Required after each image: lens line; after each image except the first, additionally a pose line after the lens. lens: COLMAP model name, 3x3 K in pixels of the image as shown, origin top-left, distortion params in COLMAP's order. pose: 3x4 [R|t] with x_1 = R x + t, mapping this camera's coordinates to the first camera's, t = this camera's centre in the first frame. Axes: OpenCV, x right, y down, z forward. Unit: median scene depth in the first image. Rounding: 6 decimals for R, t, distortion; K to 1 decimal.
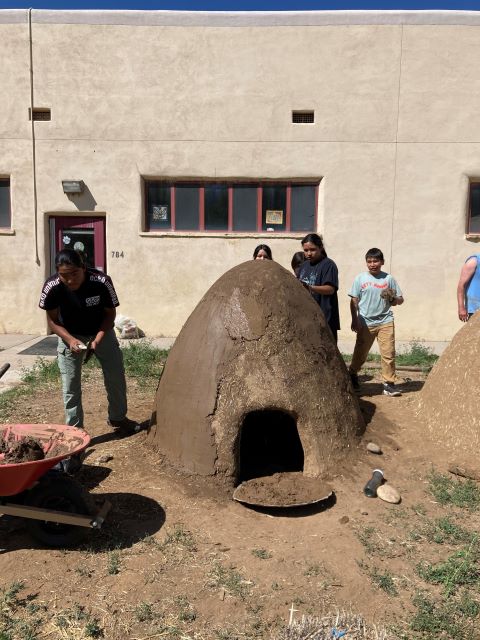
lens RADIAL K [[464.6, 0, 238.6], [0, 464.6, 319.7], [0, 0, 1]] dist [0.002900, -0.000170]
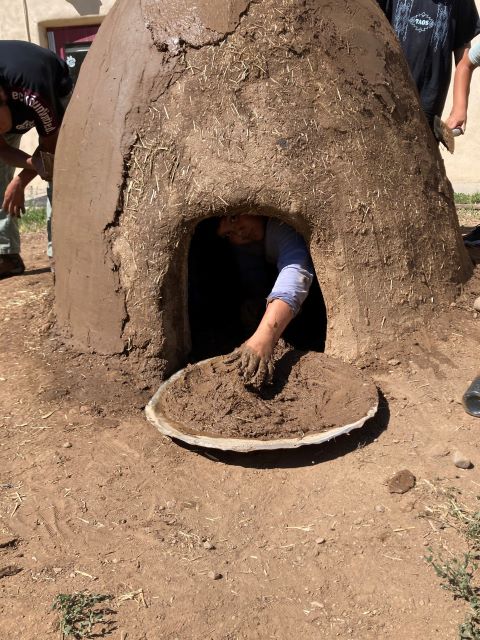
lens RADIAL K [[464.6, 0, 240.6], [0, 464.6, 321.2], [0, 0, 1]] dist [0.002900, -0.000170]
pose [[0.984627, 0.011627, -0.174283, 0.140077], [0.032463, 0.968217, 0.247995, 0.184433], [0.171627, -0.249841, 0.952955, 0.564379]]
